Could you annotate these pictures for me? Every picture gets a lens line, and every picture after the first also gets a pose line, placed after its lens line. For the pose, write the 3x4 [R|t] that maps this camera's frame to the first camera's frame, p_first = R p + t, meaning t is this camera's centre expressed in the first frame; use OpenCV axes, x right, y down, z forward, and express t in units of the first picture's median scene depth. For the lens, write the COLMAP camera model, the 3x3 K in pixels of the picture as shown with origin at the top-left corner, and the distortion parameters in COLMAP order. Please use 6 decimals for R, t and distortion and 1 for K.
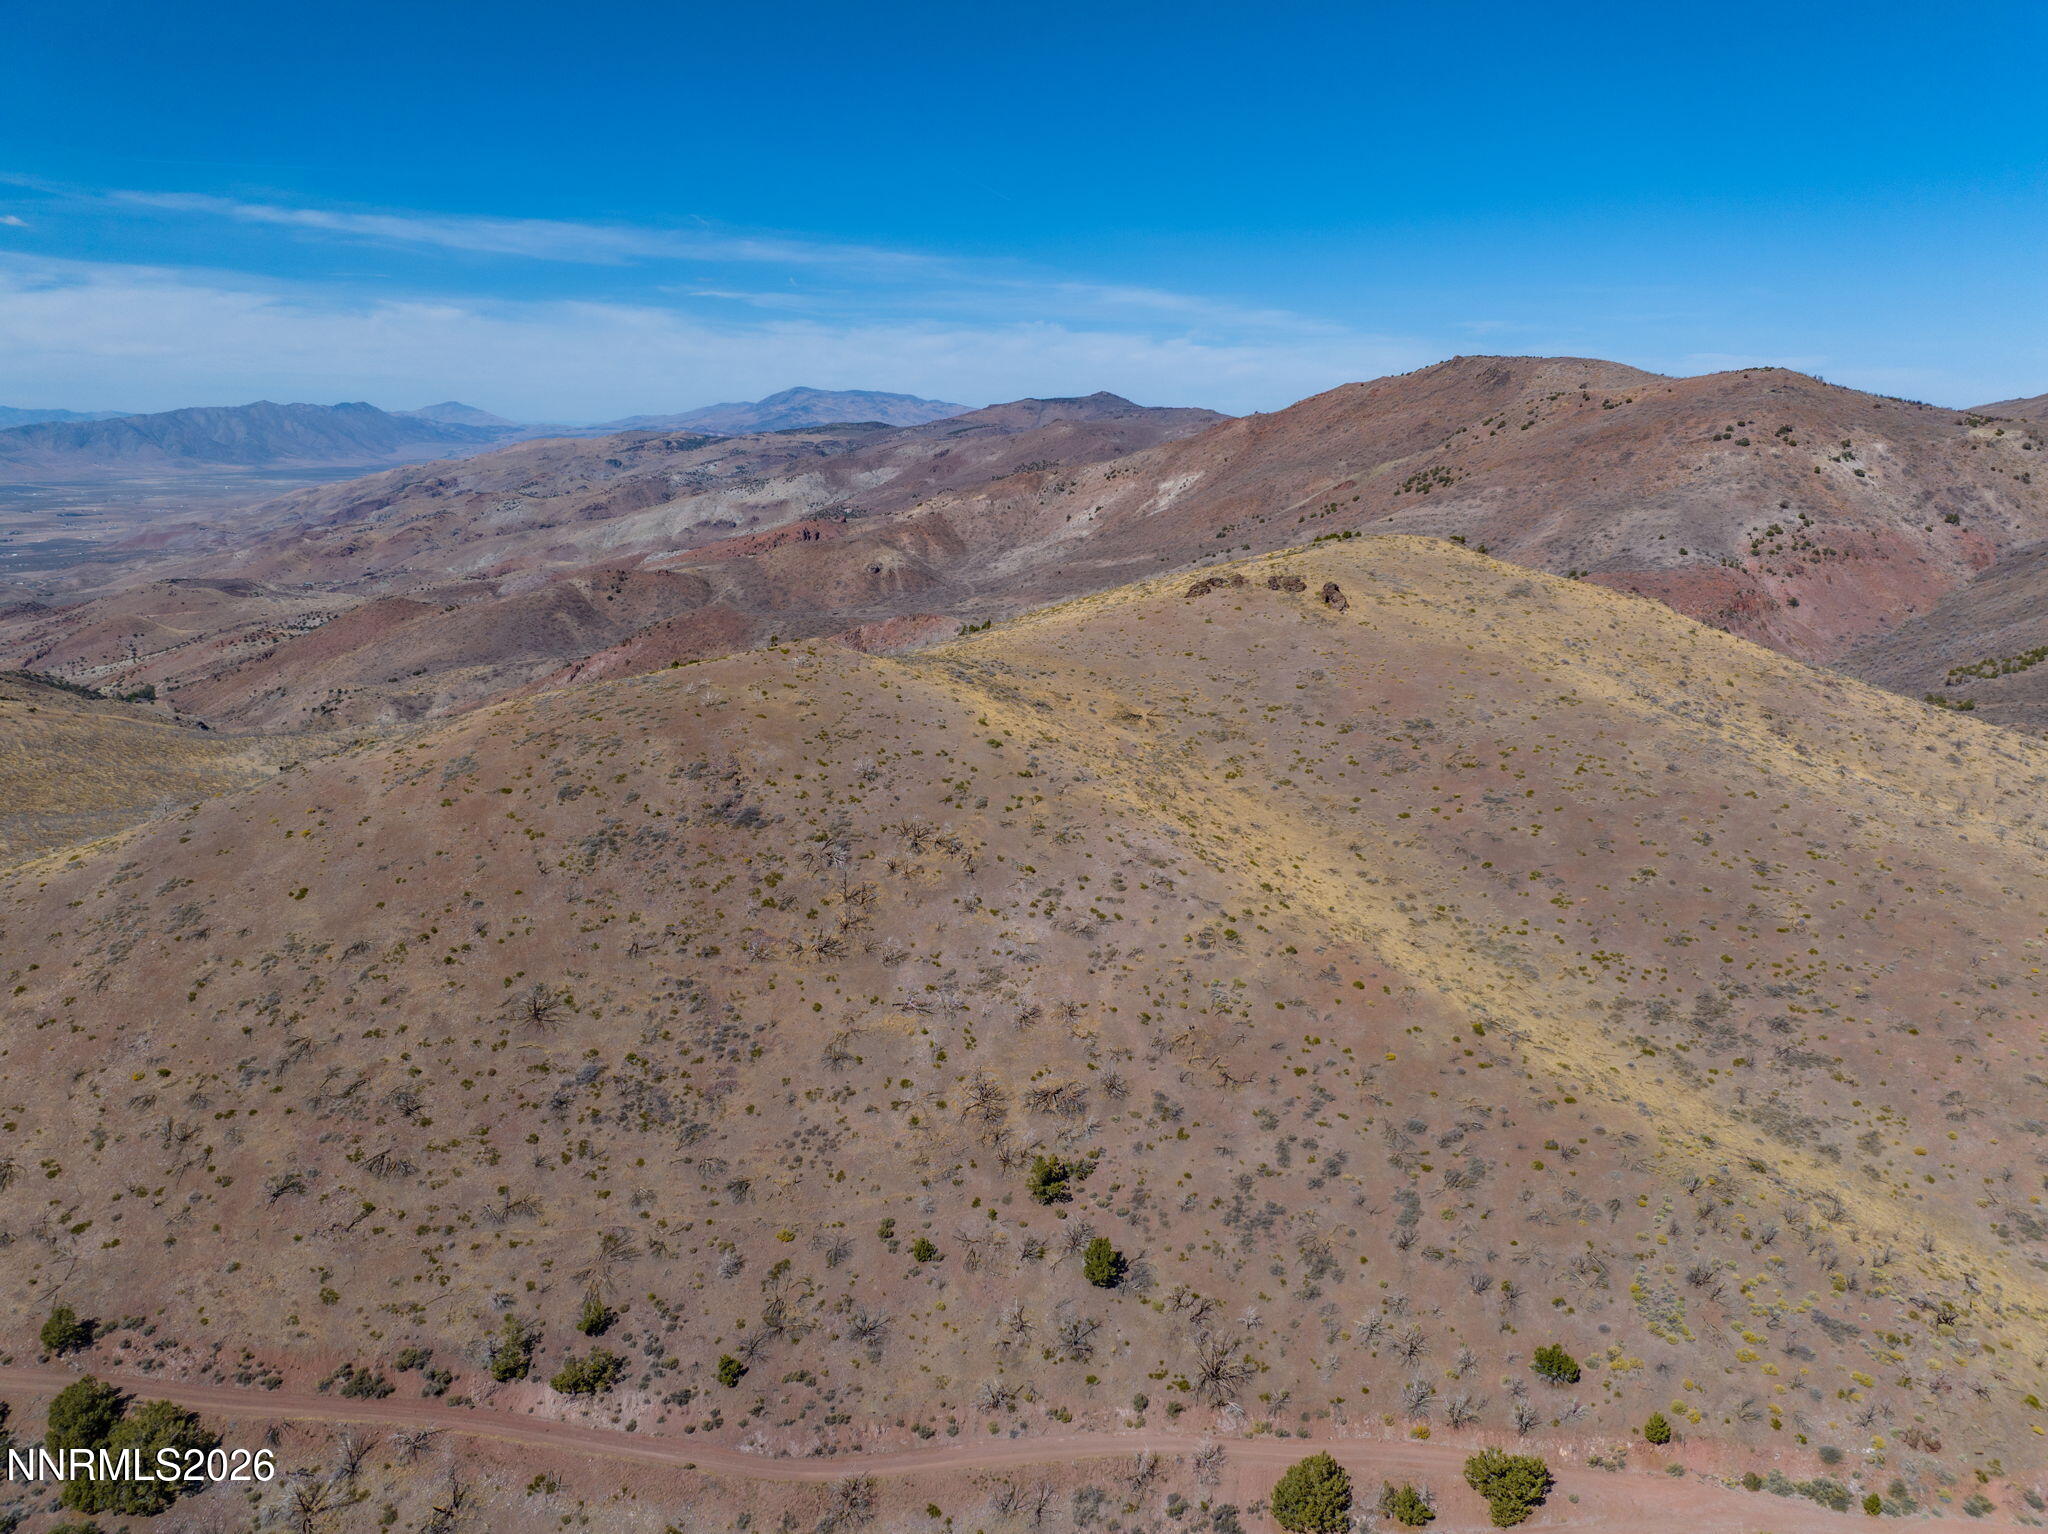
lens RADIAL K [[1437.4, 0, 1021.0], [0, 1437.4, 764.4], [0, 0, 1]] dist [-0.037302, -0.003507]
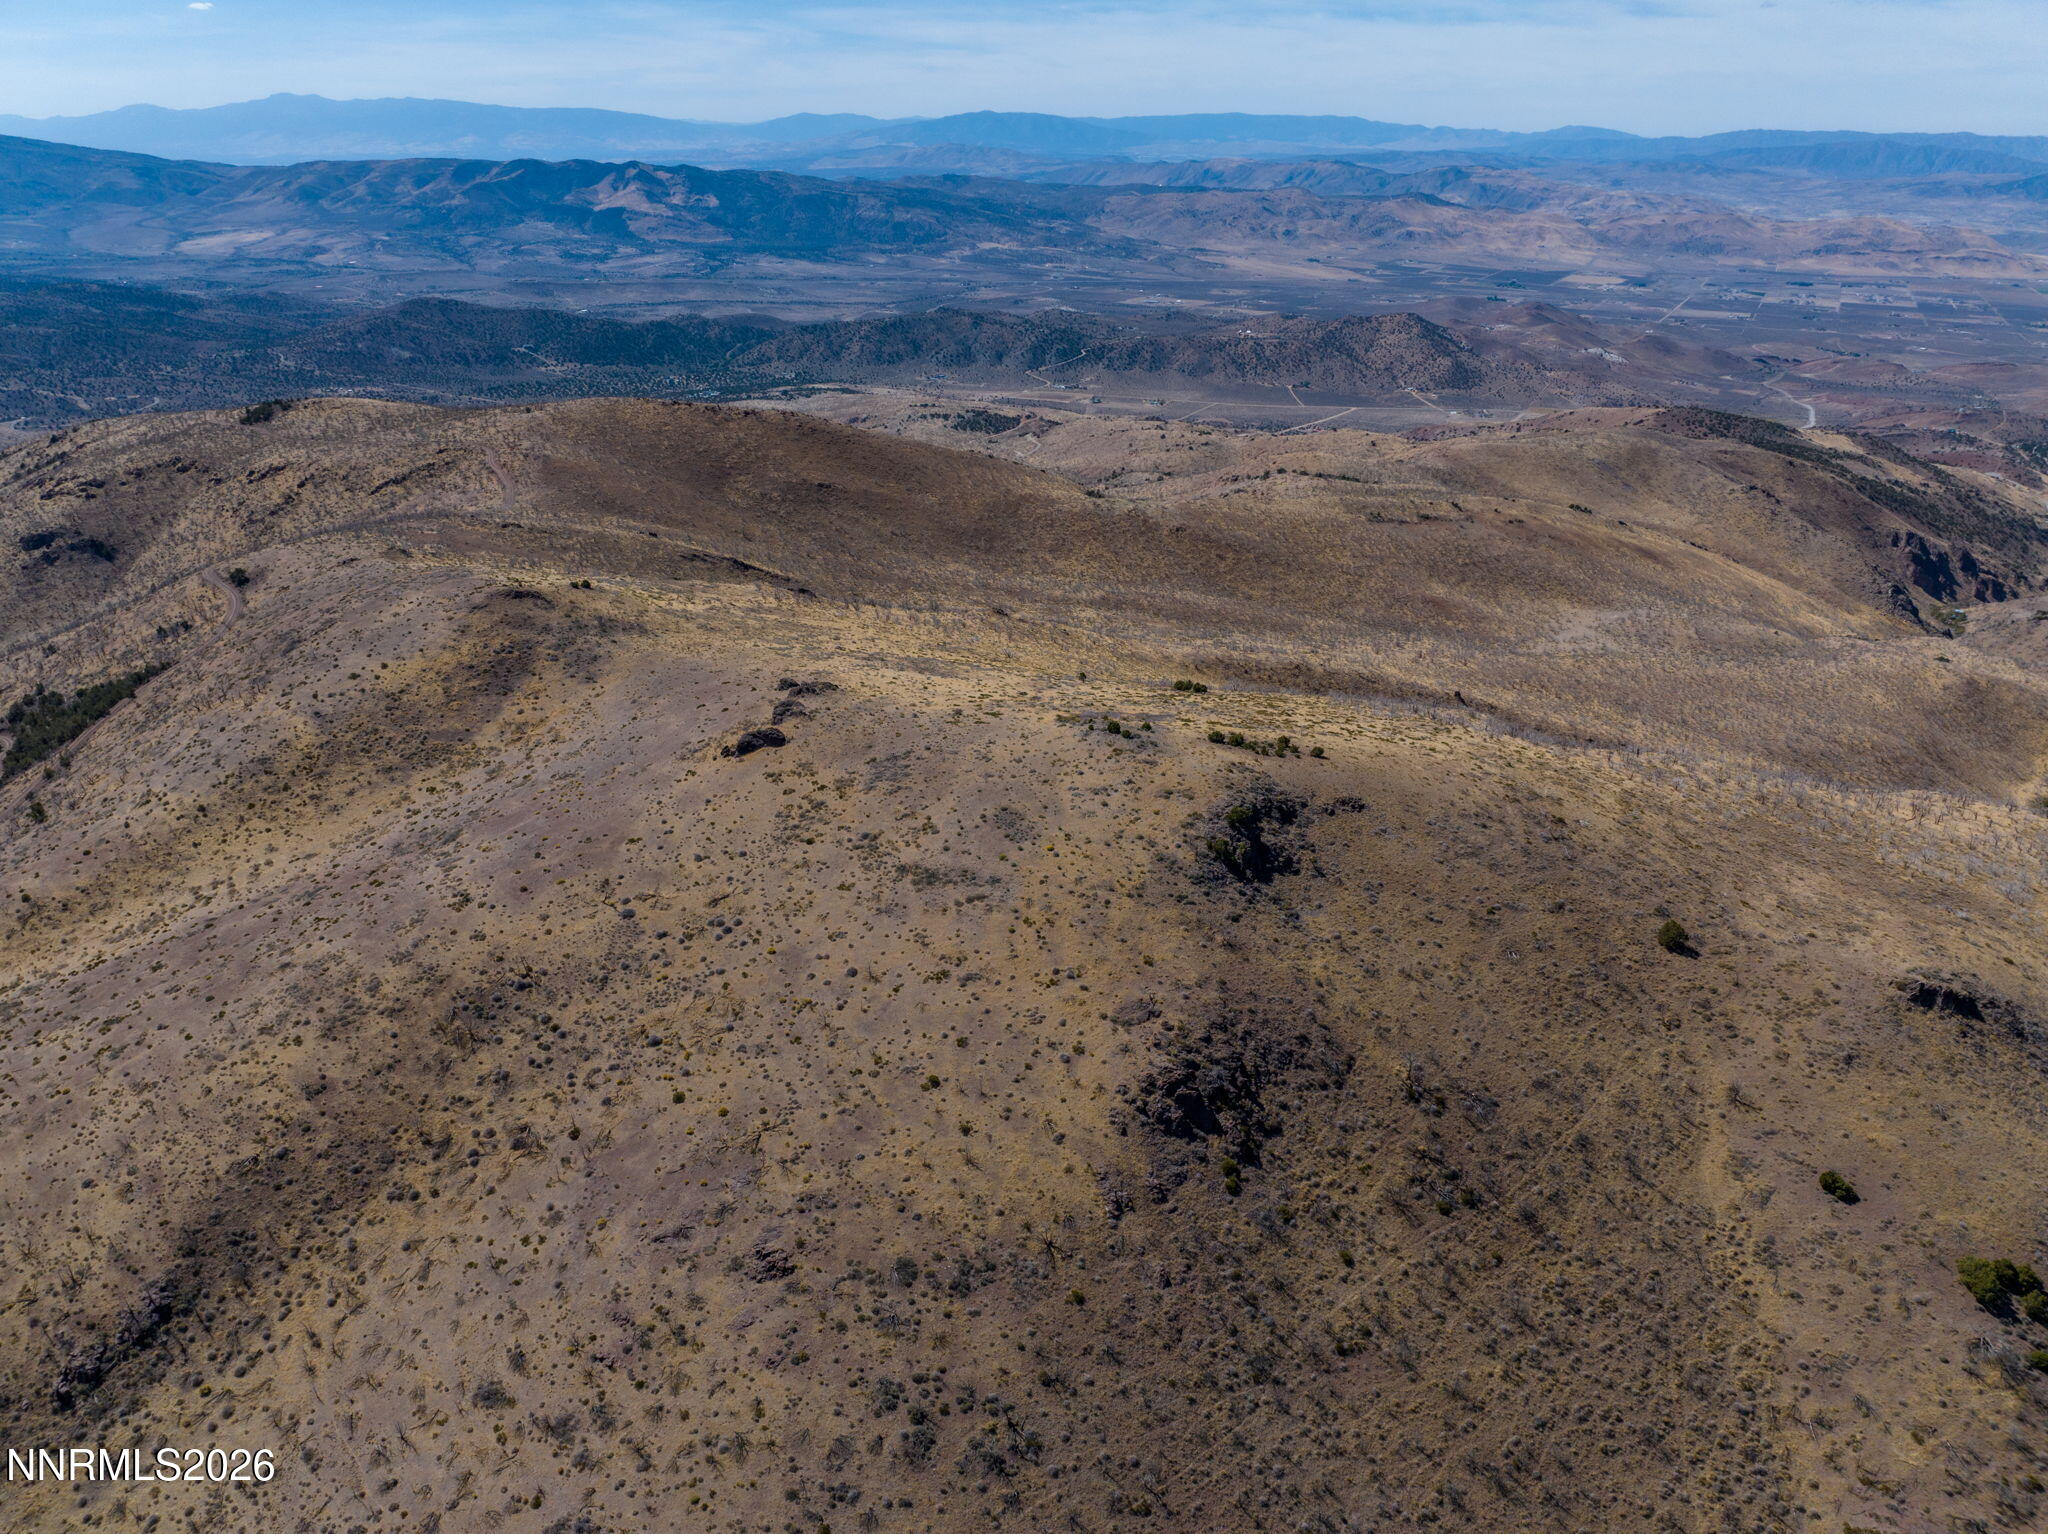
lens RADIAL K [[1437.4, 0, 1021.0], [0, 1437.4, 764.4], [0, 0, 1]] dist [-0.037302, -0.003507]
pose [[0.095614, 0.398419, -0.912206, 0.214357], [-0.241893, 0.898235, 0.366963, -0.096057], [0.965580, 0.185570, 0.182259, 0.205991]]
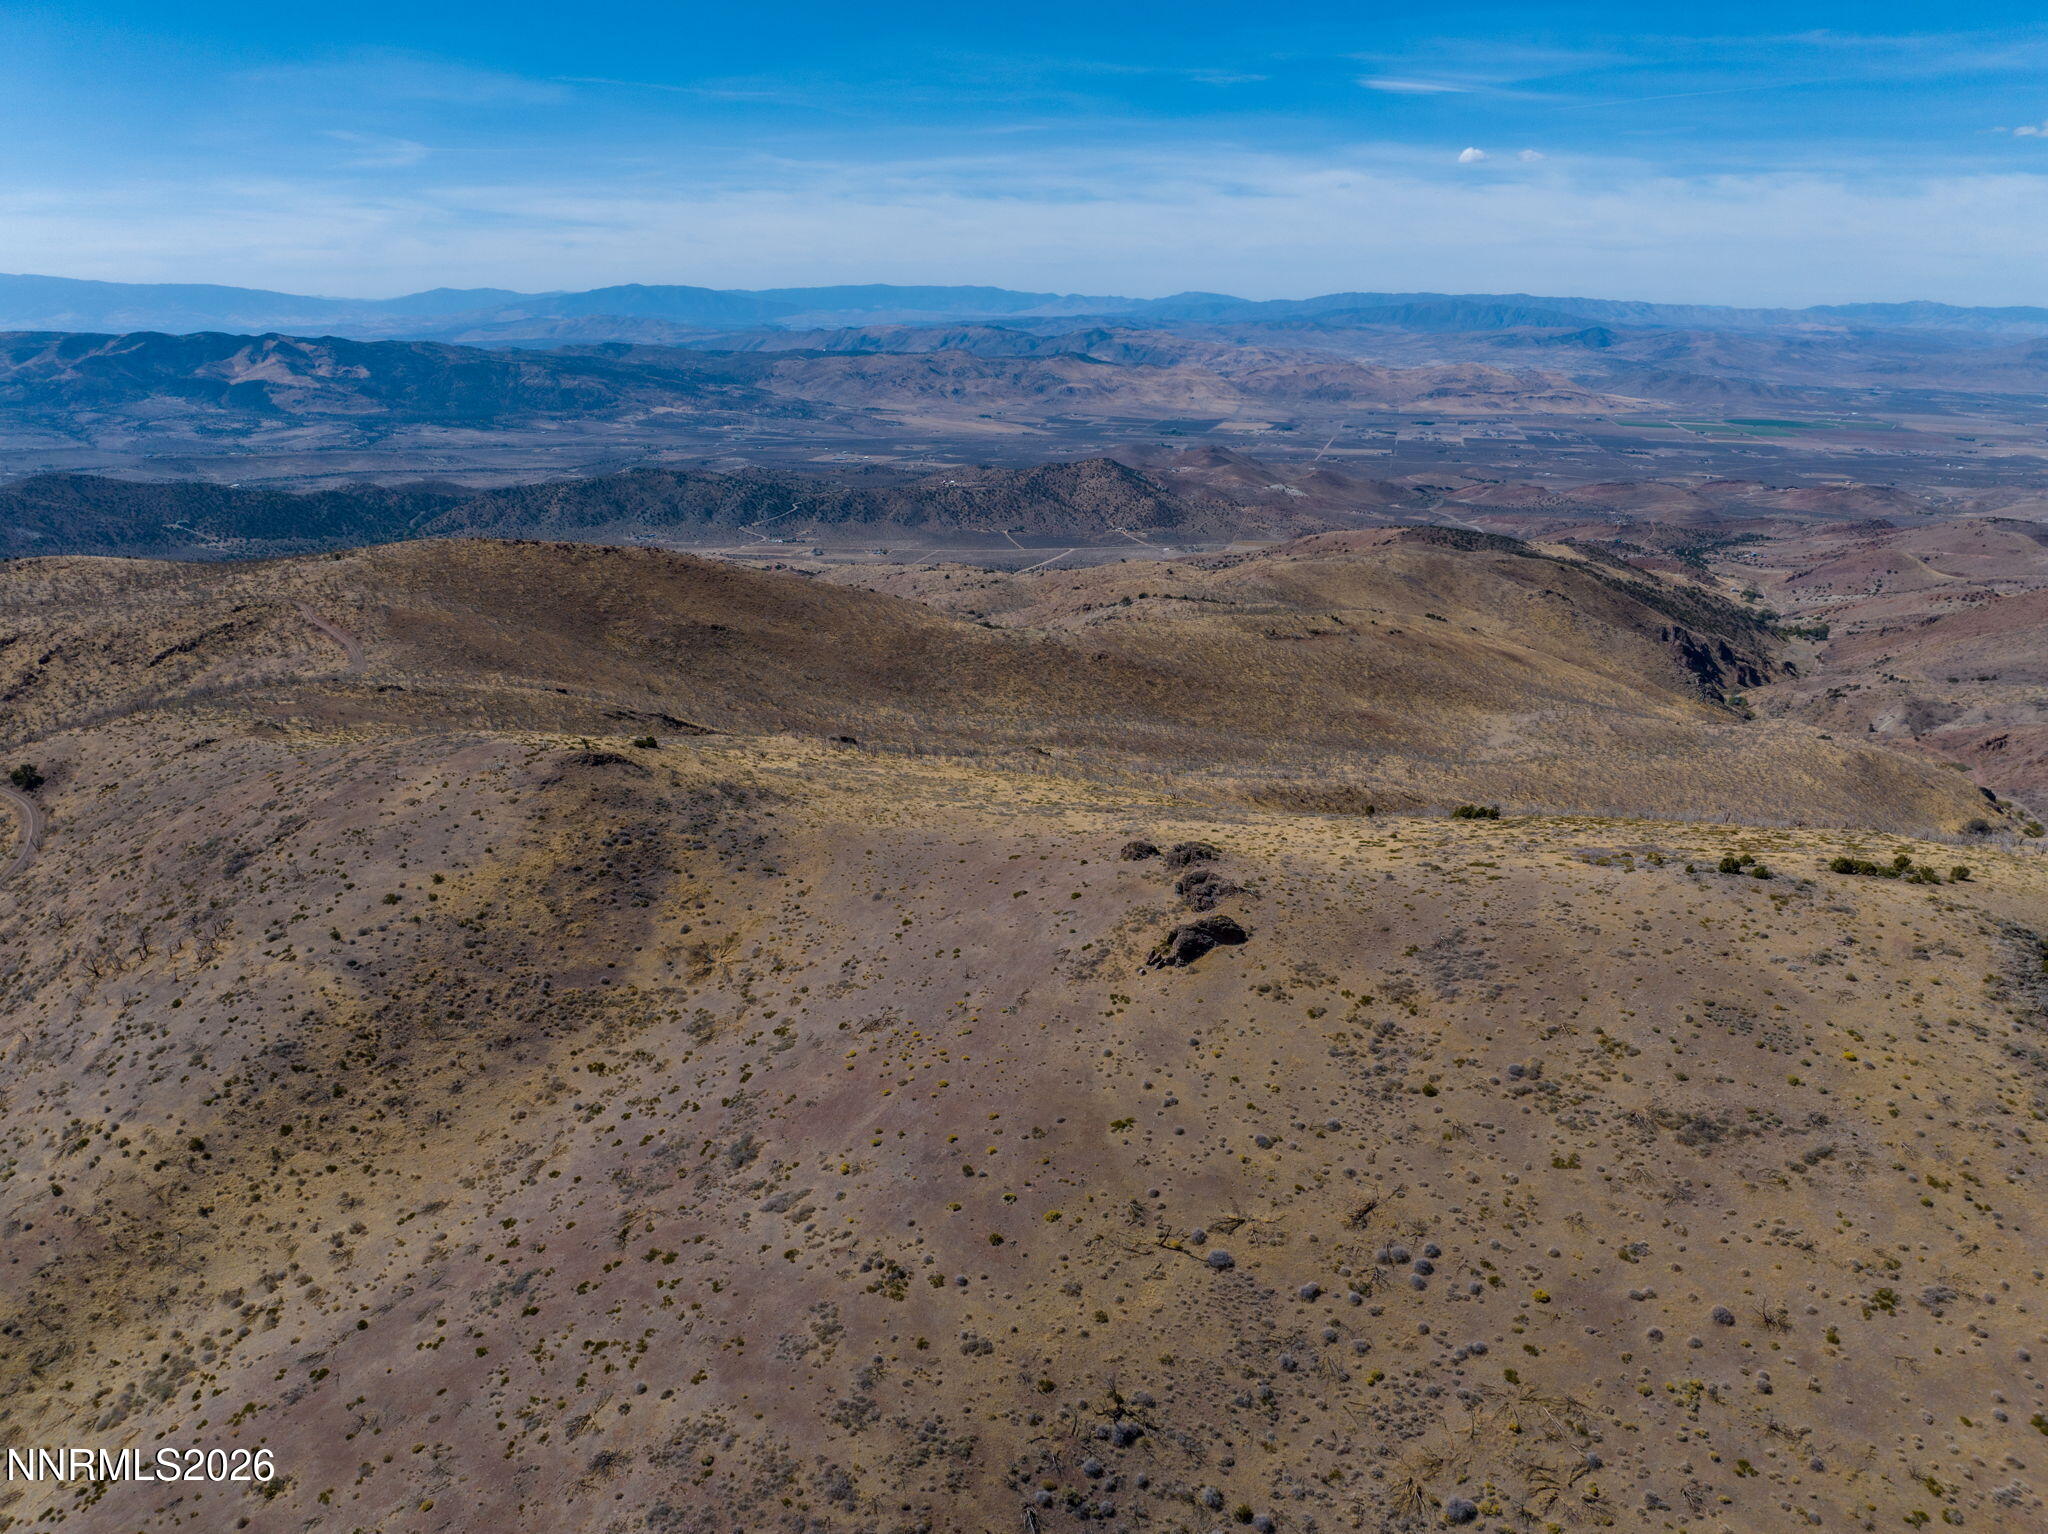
lens RADIAL K [[1437.4, 0, 1021.0], [0, 1437.4, 764.4], [0, 0, 1]] dist [-0.037302, -0.003507]
pose [[0.322482, 0.283810, -0.903027, 0.142573], [-0.225010, 0.949632, 0.218103, -0.060218], [0.919443, 0.132856, 0.370099, 0.147094]]
